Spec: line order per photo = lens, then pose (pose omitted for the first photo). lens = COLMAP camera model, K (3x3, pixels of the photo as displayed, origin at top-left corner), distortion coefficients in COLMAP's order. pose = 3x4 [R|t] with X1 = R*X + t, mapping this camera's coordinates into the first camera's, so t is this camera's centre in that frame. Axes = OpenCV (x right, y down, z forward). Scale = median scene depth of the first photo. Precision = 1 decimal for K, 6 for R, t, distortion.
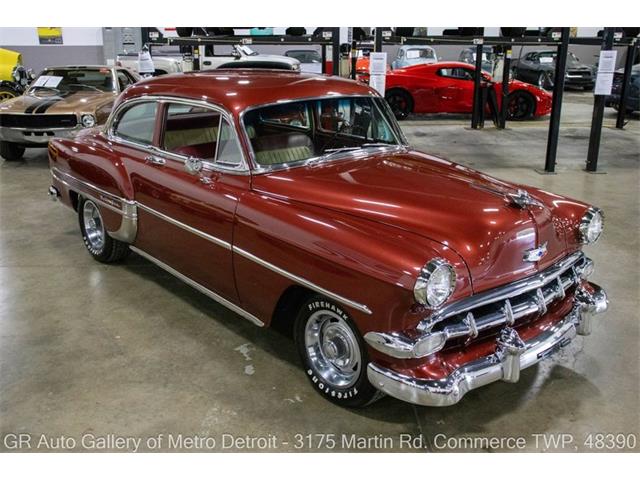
lens RADIAL K [[679.2, 0, 320.0], [0, 679.2, 240.0], [0, 0, 1]] dist [-0.011383, 0.008508]
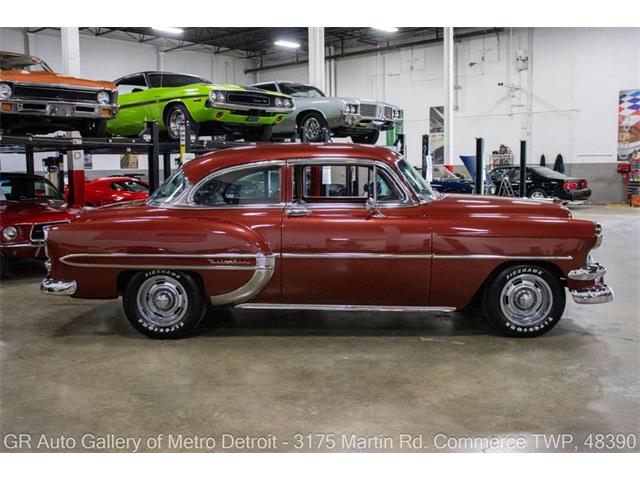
lens RADIAL K [[679.2, 0, 320.0], [0, 679.2, 240.0], [0, 0, 1]] dist [-0.011383, 0.008508]
pose [[0.676293, -0.102506, 0.729465, -0.910565], [0.268224, 0.956557, -0.114256, 0.052308], [-0.686063, 0.272931, 0.674408, 0.155448]]
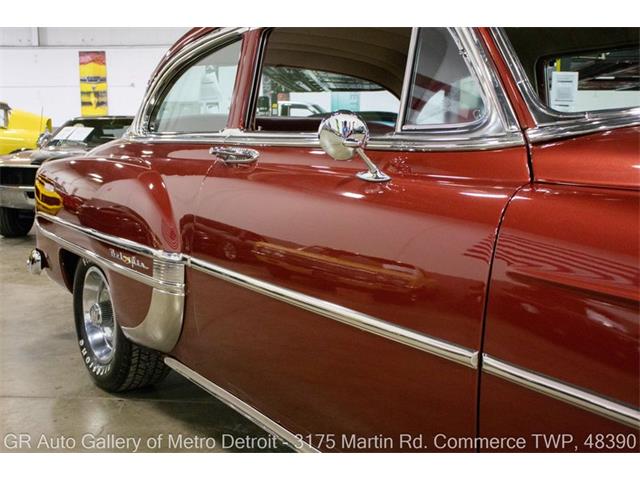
lens RADIAL K [[679.2, 0, 320.0], [0, 679.2, 240.0], [0, 0, 1]] dist [-0.011383, 0.008508]
pose [[0.997735, 0.007546, -0.066849, -0.128559], [-0.019571, 0.983267, -0.181117, 0.010151], [0.064364, 0.182015, 0.981187, 0.478407]]
